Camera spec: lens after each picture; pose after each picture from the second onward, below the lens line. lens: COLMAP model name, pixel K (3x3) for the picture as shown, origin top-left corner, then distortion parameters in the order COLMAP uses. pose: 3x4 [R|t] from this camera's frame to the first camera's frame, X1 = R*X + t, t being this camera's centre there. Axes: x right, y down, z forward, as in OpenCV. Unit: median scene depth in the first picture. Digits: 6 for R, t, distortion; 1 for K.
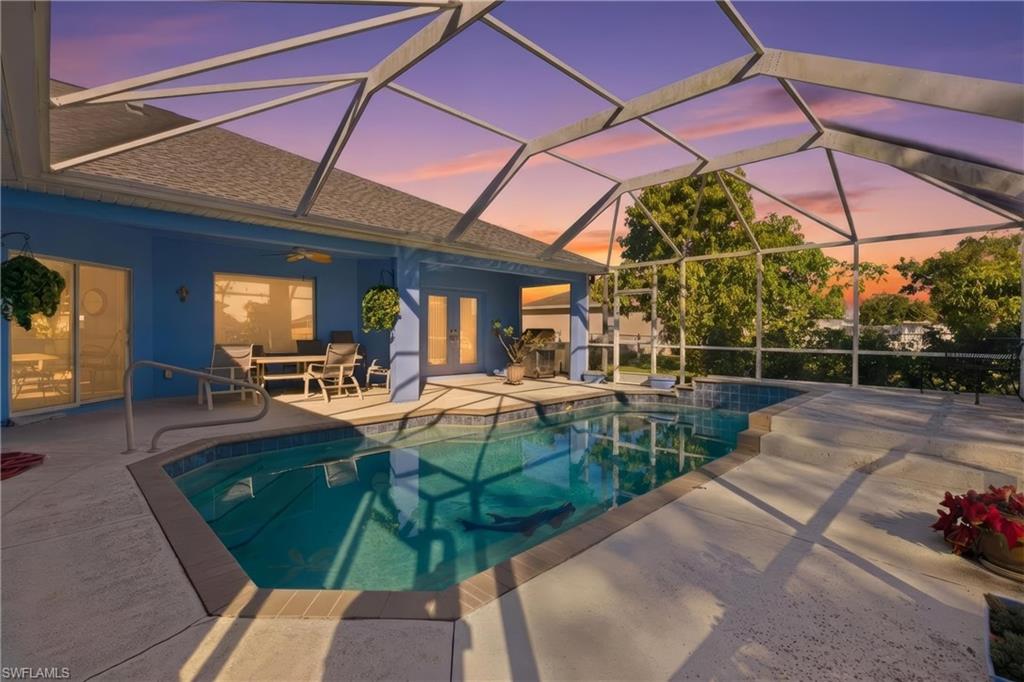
lens RADIAL K [[465.6, 0, 517.0], [0, 465.6, 339.6], [0, 0, 1]] dist [-0.008382, 0.000697]
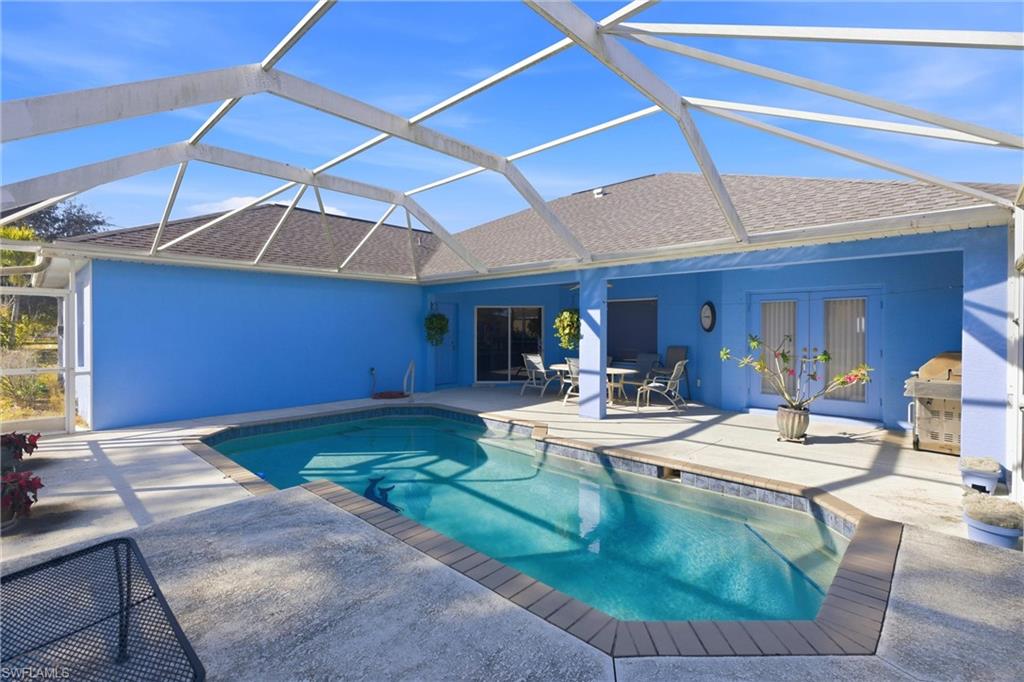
lens RADIAL K [[465.6, 0, 517.0], [0, 465.6, 333.1], [0, 0, 1]] dist [-0.008382, 0.000697]
pose [[0.035213, 0.007657, -0.999351, 0.935762], [-0.019332, 0.999789, 0.006979, -0.071308], [0.999193, 0.019074, 0.035353, 0.938030]]
